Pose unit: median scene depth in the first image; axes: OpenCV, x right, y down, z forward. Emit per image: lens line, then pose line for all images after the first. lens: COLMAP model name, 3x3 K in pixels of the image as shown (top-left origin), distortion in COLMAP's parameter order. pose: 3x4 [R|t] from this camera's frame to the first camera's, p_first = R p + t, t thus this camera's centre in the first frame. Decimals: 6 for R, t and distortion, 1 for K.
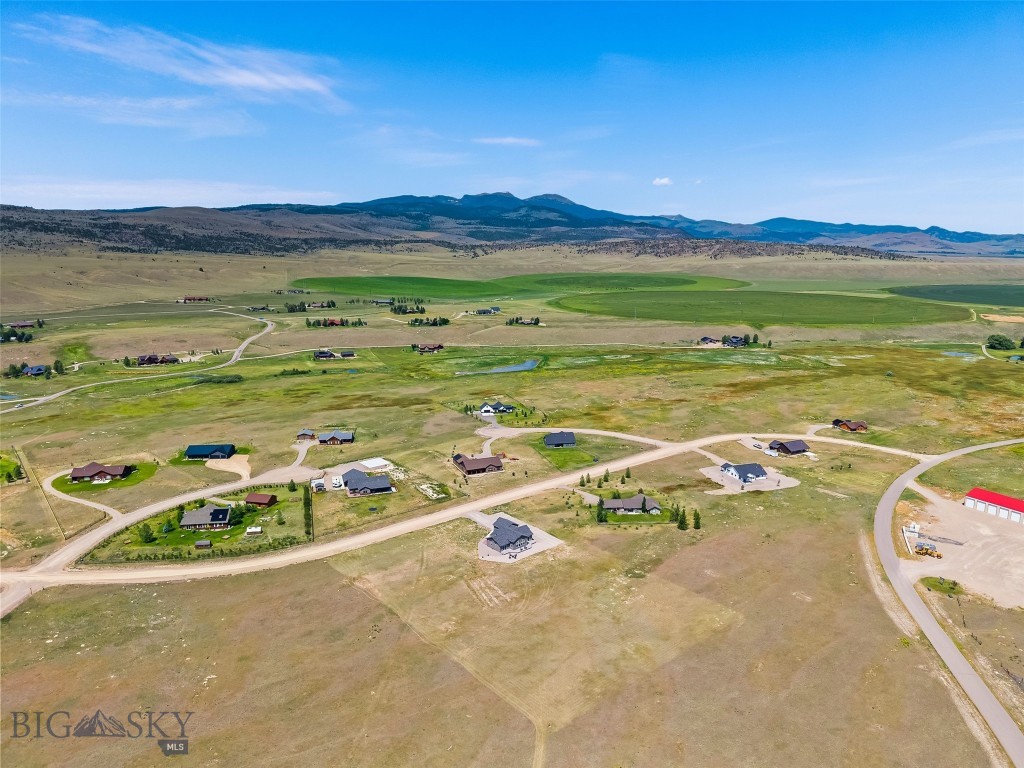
lens RADIAL K [[684.6, 0, 512.0], [0, 684.6, 384.0], [0, 0, 1]] dist [0.033908, -0.037151]
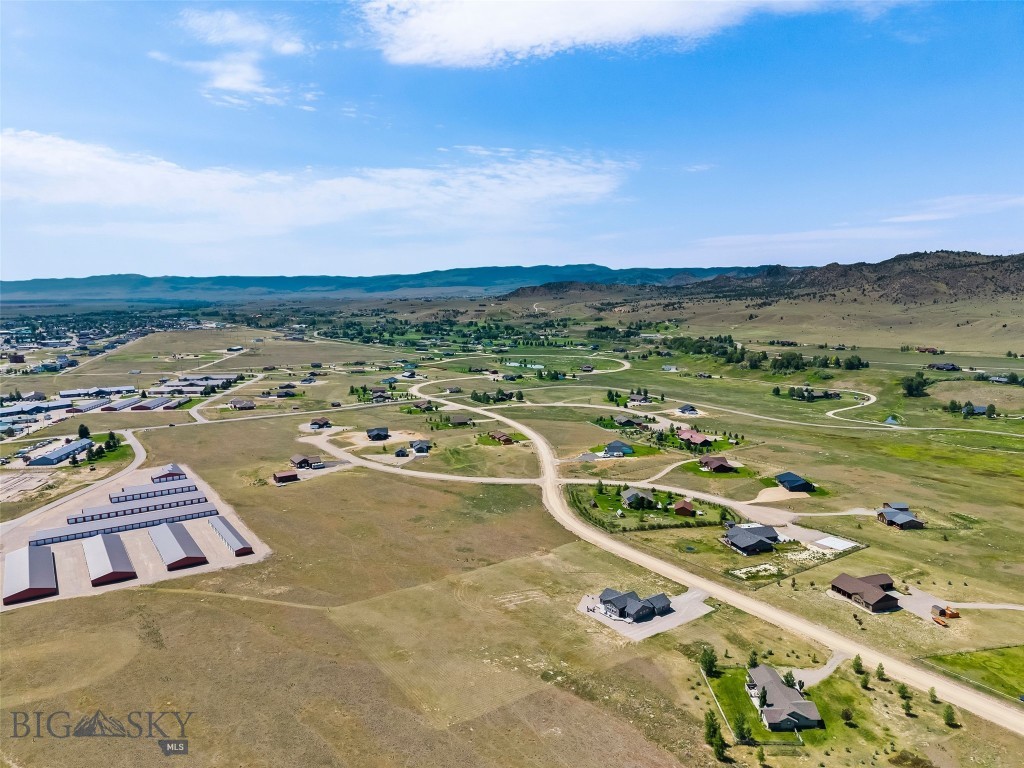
lens RADIAL K [[684.6, 0, 512.0], [0, 684.6, 384.0], [0, 0, 1]] dist [0.033908, -0.037151]
pose [[-0.071064, 0.129914, -0.988975, 0.822690], [-0.197260, 0.970070, 0.141605, -0.150283], [0.977772, 0.205148, -0.043310, 0.781442]]
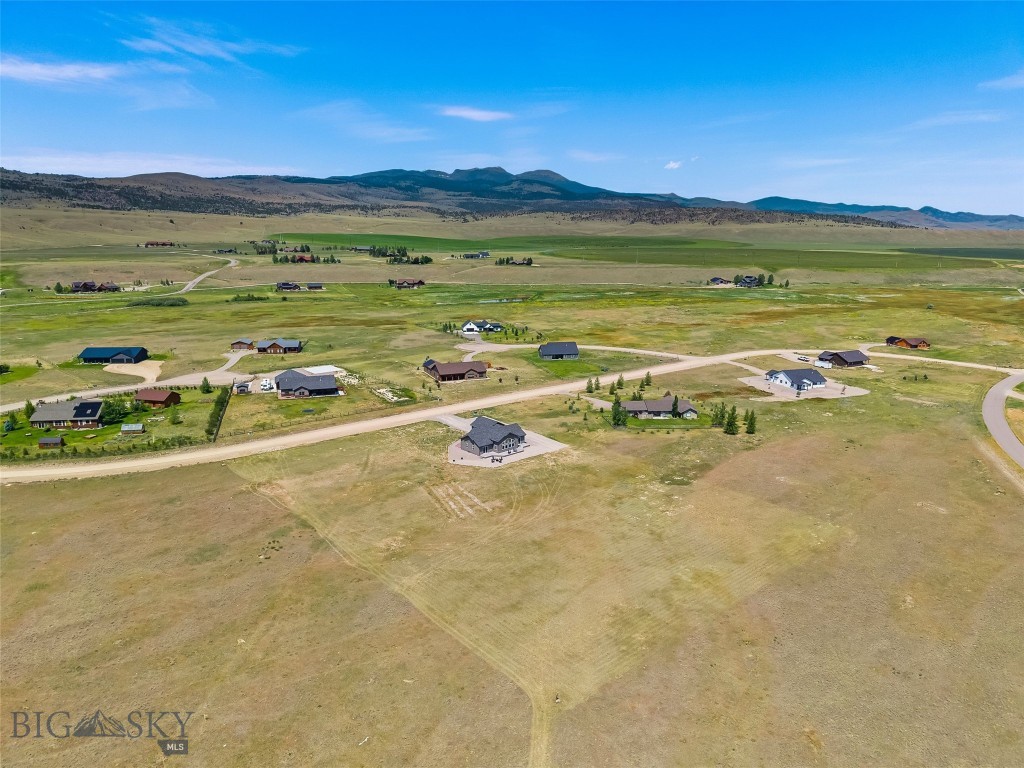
lens RADIAL K [[684.6, 0, 512.0], [0, 684.6, 384.0], [0, 0, 1]] dist [0.033908, -0.037151]
pose [[0.999885, 0.006606, 0.013659, 0.005956], [-0.007007, 0.999539, 0.029536, 0.138065], [-0.013458, -0.029628, 0.999470, 0.276295]]
